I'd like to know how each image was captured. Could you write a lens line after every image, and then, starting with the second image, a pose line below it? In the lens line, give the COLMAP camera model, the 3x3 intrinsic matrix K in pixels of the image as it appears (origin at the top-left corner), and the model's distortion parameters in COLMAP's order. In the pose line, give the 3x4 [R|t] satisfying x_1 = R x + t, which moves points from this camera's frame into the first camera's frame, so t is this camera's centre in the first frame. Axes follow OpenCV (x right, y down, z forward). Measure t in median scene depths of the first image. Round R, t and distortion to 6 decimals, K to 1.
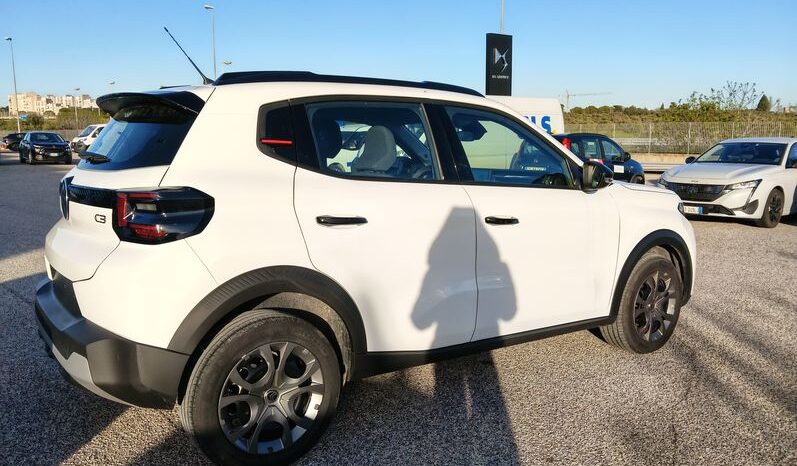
lens RADIAL K [[642.2, 0, 395.5], [0, 642.2, 237.3], [0, 0, 1]] dist [0.073130, -0.165387]
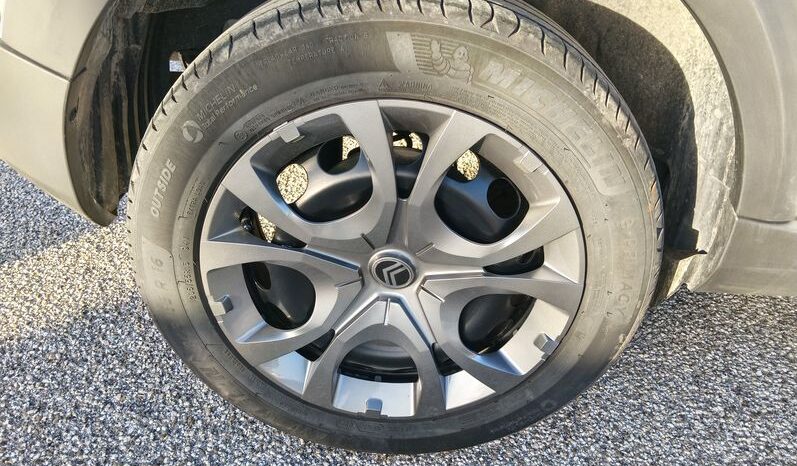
lens RADIAL K [[642.2, 0, 398.9], [0, 642.2, 238.9], [0, 0, 1]] dist [0.073130, -0.165387]
pose [[0.787305, 0.342595, -0.512619, -0.033820], [-0.100245, 0.891478, 0.441835, 0.085035], [0.608359, -0.296472, 0.736209, 0.681775]]
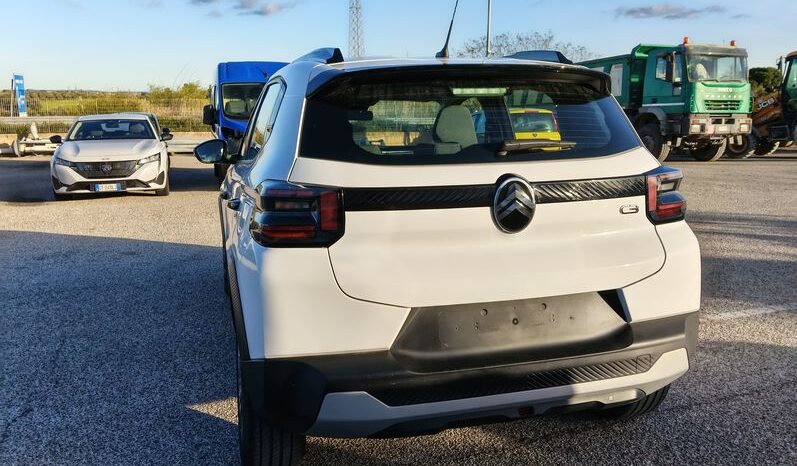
lens RADIAL K [[642.2, 0, 399.7], [0, 642.2, 240.6], [0, 0, 1]] dist [0.073130, -0.165387]
pose [[0.328846, -0.186501, 0.925785, -1.183845], [0.148861, 0.978288, 0.144201, -0.138799], [-0.932578, 0.090393, 0.349468, 0.829049]]
